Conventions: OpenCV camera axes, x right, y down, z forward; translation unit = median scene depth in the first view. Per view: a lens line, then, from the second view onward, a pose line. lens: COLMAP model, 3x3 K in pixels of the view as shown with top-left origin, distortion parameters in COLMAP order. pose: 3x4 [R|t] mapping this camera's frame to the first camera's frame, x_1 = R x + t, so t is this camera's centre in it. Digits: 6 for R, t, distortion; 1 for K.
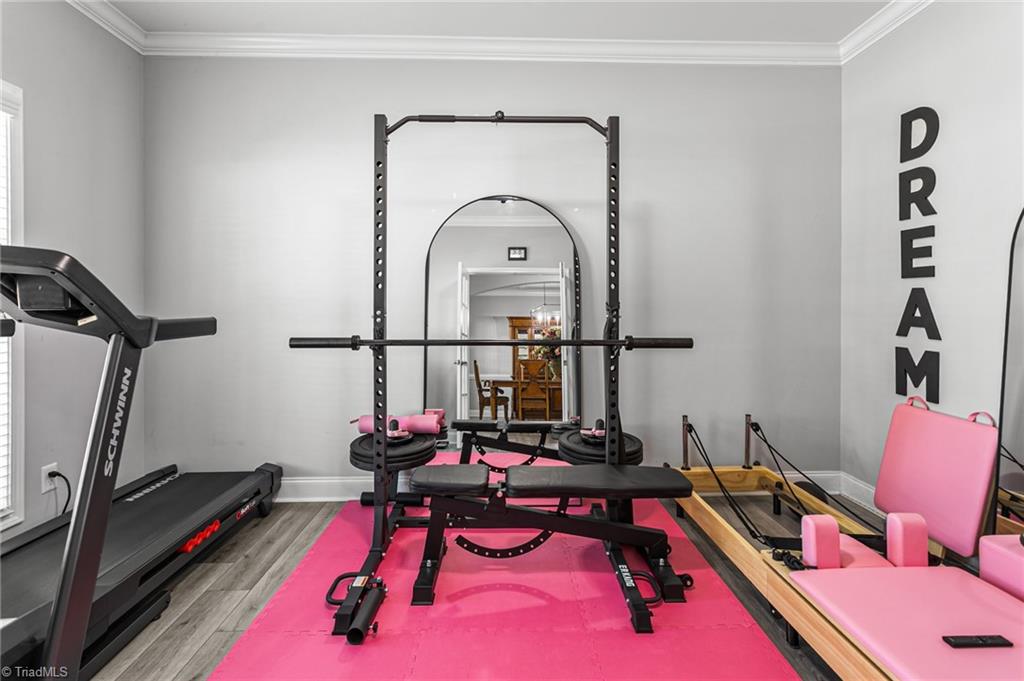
lens RADIAL K [[502.9, 0, 509.8], [0, 502.9, 347.5], [0, 0, 1]] dist [0.000438, 0.000765]
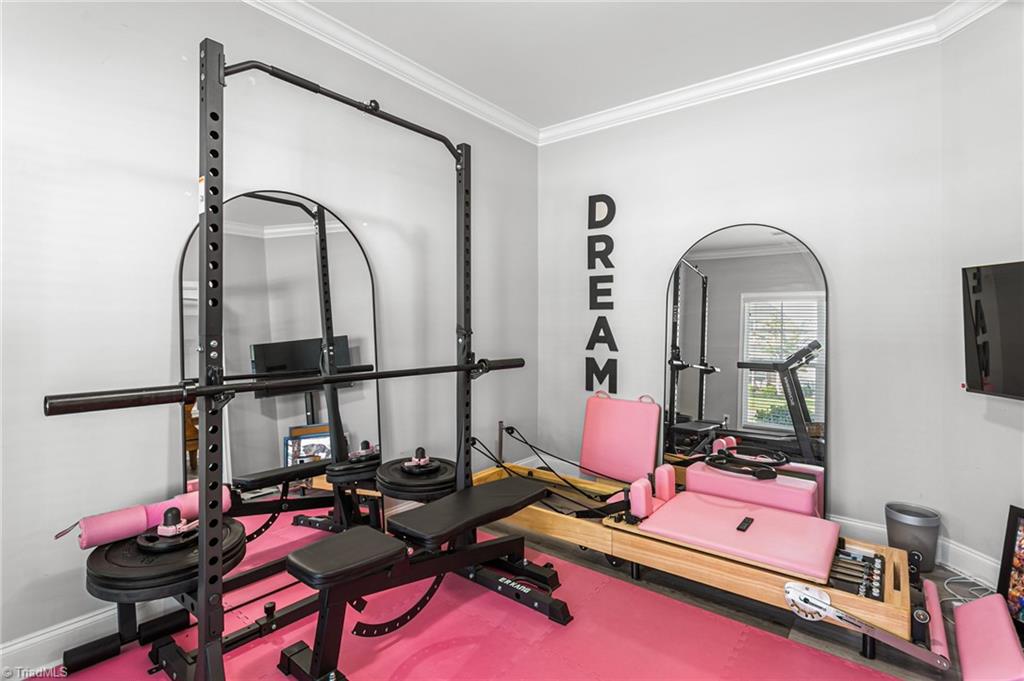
lens RADIAL K [[498.0, 0, 512.2], [0, 498.0, 360.7], [0, 0, 1]] dist [-0.000247, 0.000889]
pose [[0.640553, -0.054492, 0.765978, -0.483439], [0.065846, 0.997703, 0.015913, -0.030247], [-0.765086, 0.040244, 0.642670, 0.275702]]
